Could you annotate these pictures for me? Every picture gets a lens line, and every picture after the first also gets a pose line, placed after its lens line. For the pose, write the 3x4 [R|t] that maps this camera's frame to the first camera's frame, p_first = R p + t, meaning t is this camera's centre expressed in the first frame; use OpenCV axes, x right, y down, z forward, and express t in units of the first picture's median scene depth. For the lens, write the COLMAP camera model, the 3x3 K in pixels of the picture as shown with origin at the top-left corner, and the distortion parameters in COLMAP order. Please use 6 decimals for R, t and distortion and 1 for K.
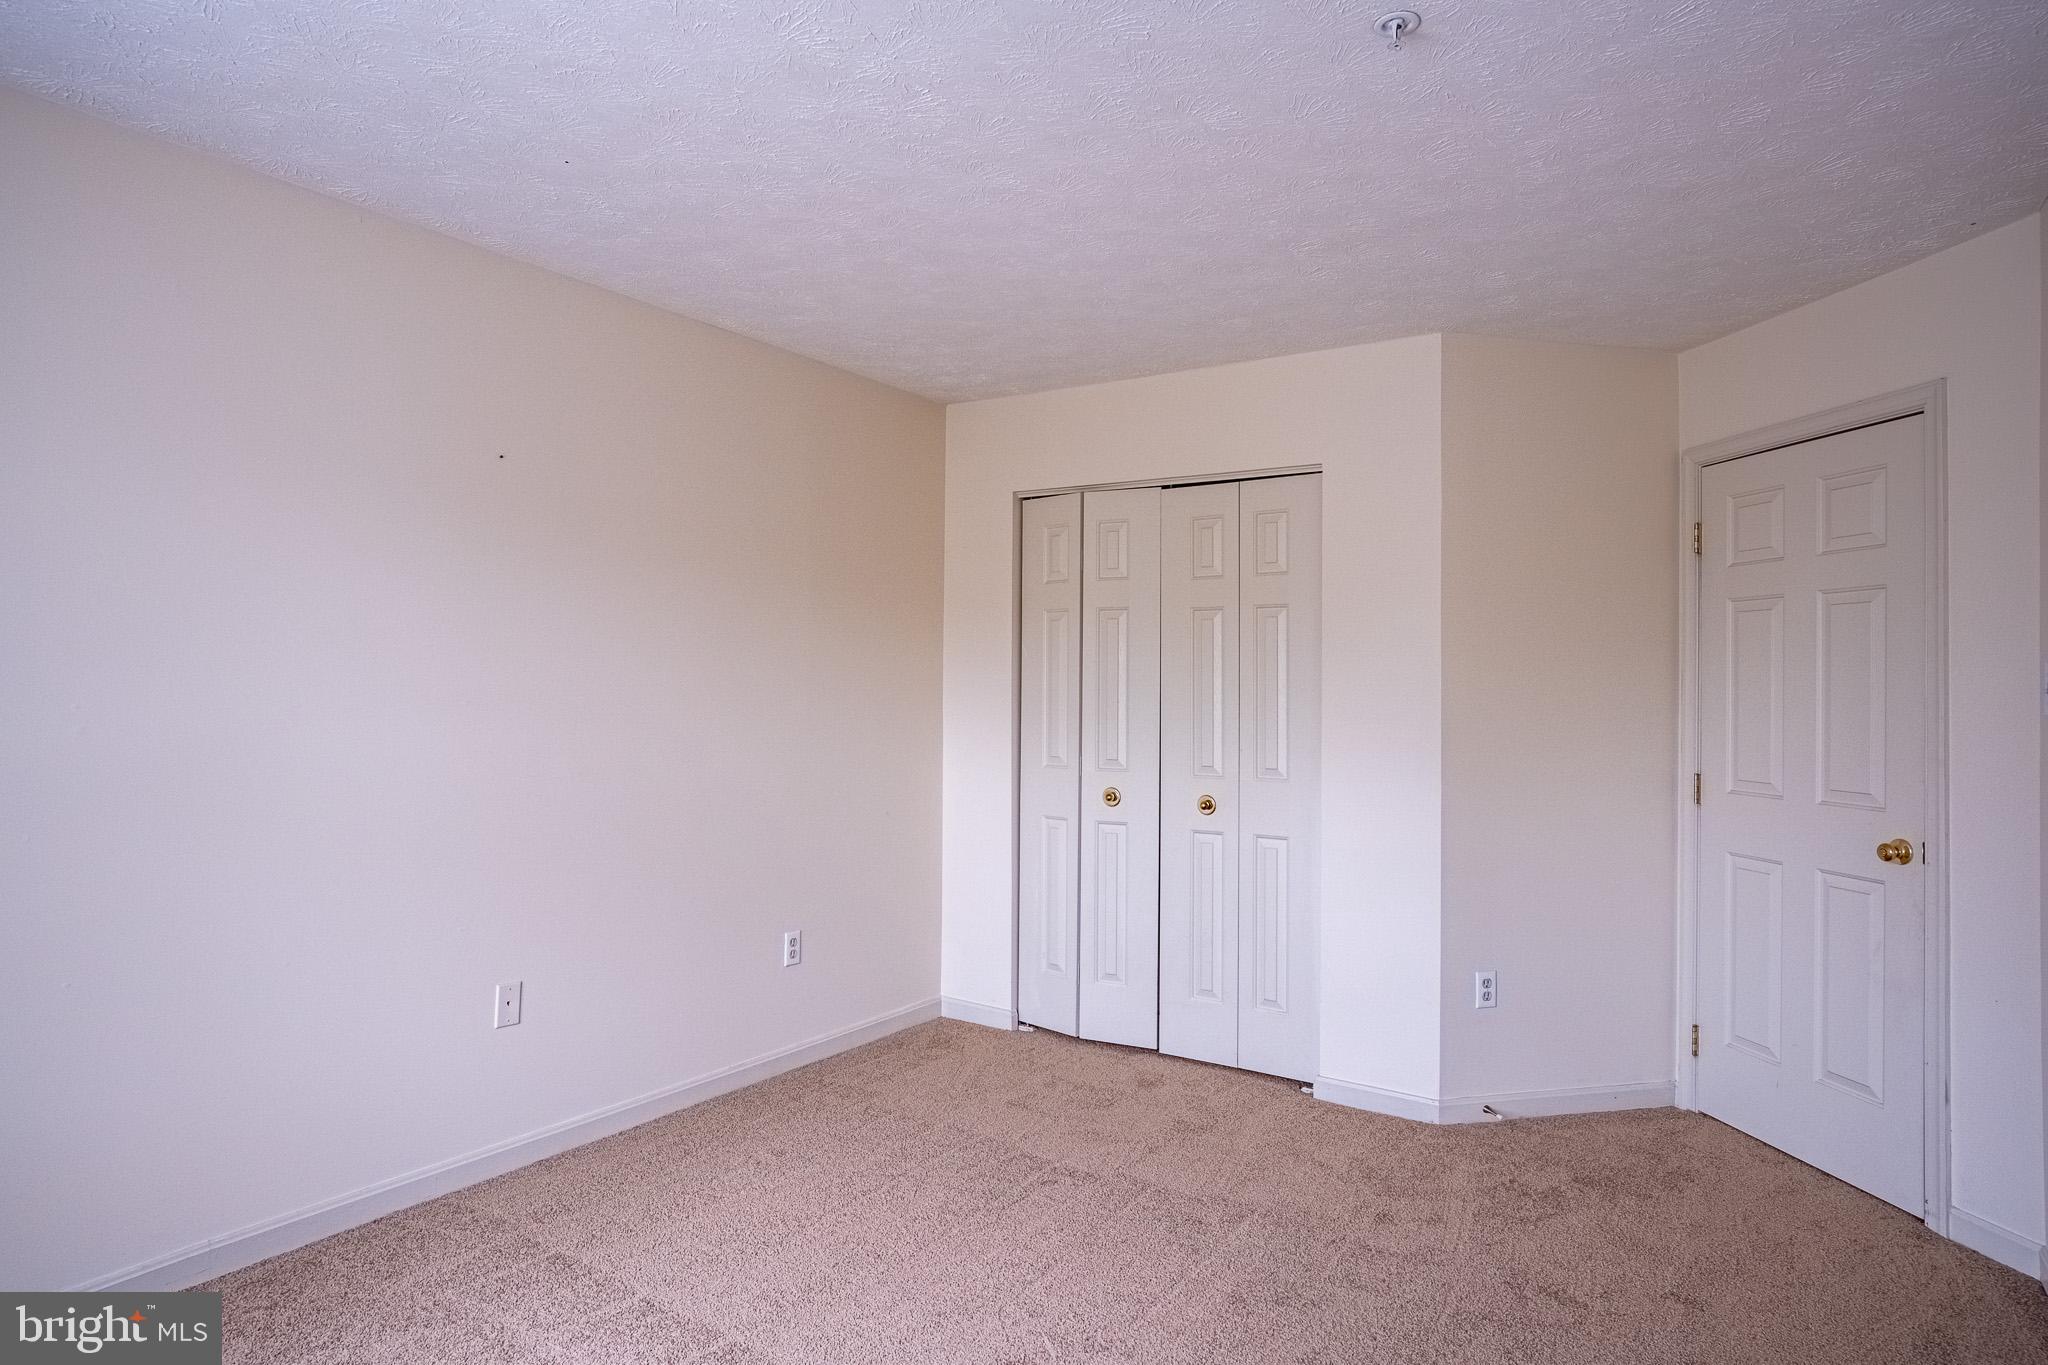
lens RADIAL K [[1169.6, 0, 1028.0], [0, 1169.6, 670.6], [0, 0, 1]] dist [-0.036341, 0.026889]
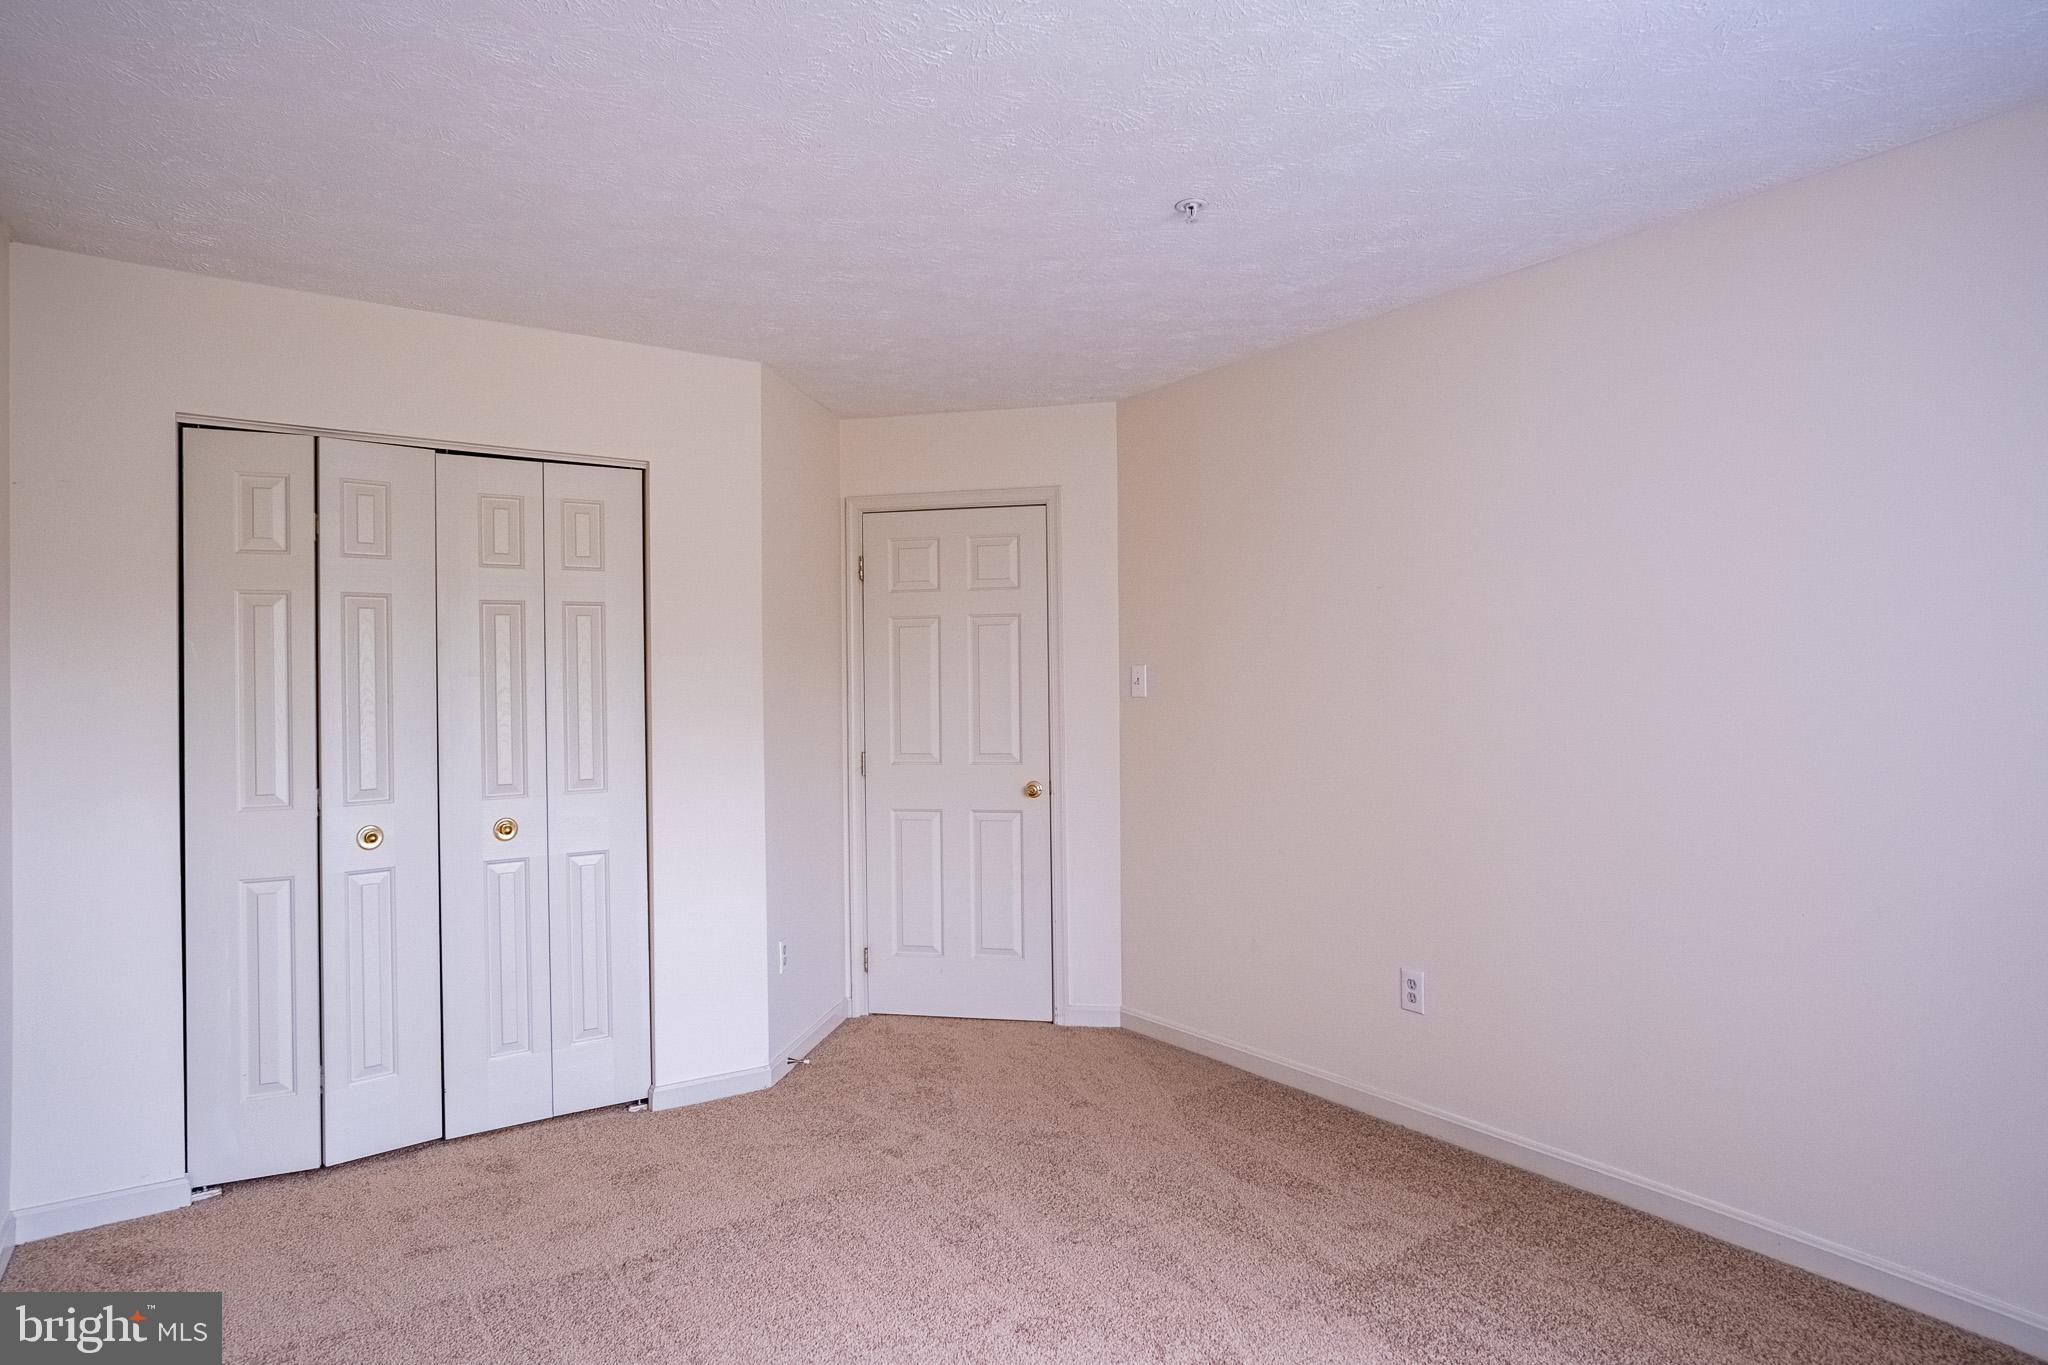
lens RADIAL K [[1169.6, 0, 1028.0], [0, 1169.6, 670.6], [0, 0, 1]] dist [-0.036341, 0.026889]
pose [[0.362488, -0.004512, 0.931978, -0.519217], [0.001299, 0.999990, 0.004336, -0.006137], [-0.931988, -0.000361, 0.362490, 0.335369]]
